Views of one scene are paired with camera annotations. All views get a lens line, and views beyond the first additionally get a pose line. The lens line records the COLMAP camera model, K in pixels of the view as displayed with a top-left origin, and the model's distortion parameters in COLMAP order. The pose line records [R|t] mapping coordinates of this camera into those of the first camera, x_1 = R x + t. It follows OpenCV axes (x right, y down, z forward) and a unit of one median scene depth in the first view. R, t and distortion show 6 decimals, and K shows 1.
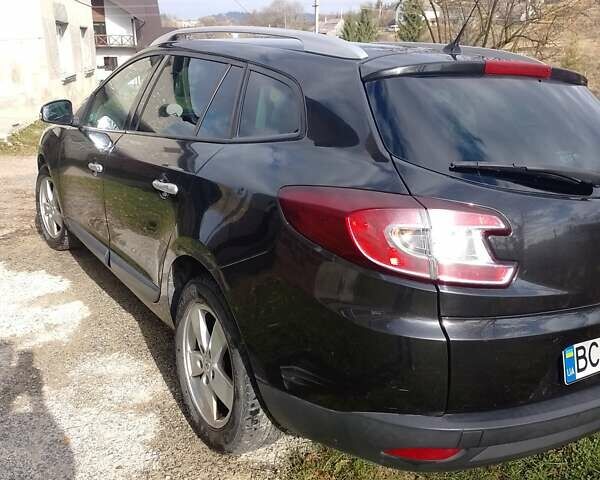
lens RADIAL K [[596.5, 0, 300.0], [0, 596.5, 240.0], [0, 0, 1]] dist [0.132718, -0.224252]
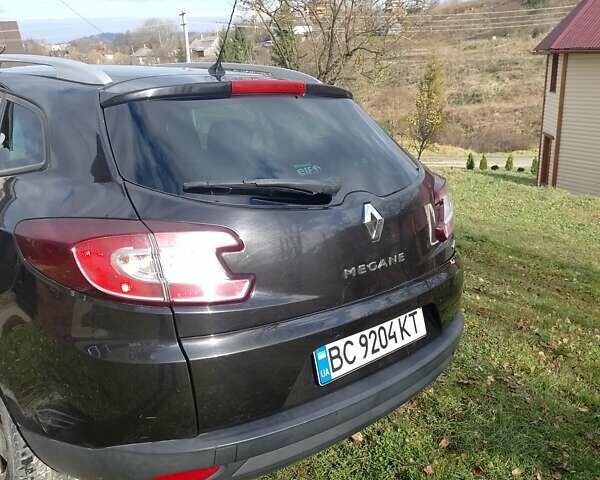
lens RADIAL K [[596.5, 0, 300.0], [0, 596.5, 240.0], [0, 0, 1]] dist [0.132718, -0.224252]
pose [[0.981069, -0.098655, 0.166644, 0.208824], [0.102598, 0.994607, -0.015195, 0.000456], [-0.164246, 0.032004, 0.985900, -0.017713]]
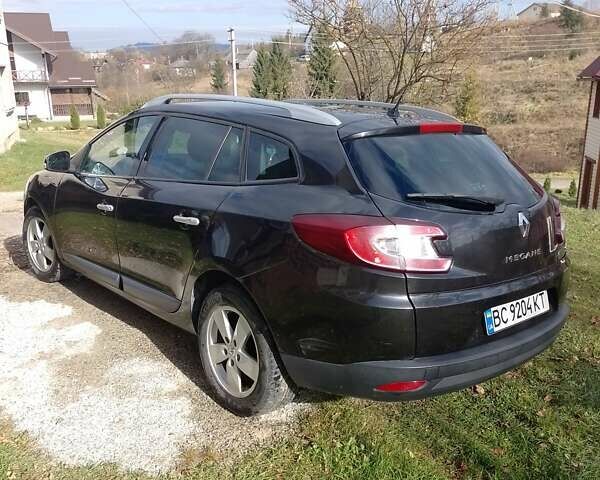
lens RADIAL K [[596.5, 0, 300.0], [0, 596.5, 240.0], [0, 0, 1]] dist [0.132718, -0.224252]
pose [[0.990158, -0.055262, 0.128578, -0.175221], [0.060792, 0.997369, -0.039485, 0.024889], [-0.126058, 0.046913, 0.990913, -0.376323]]
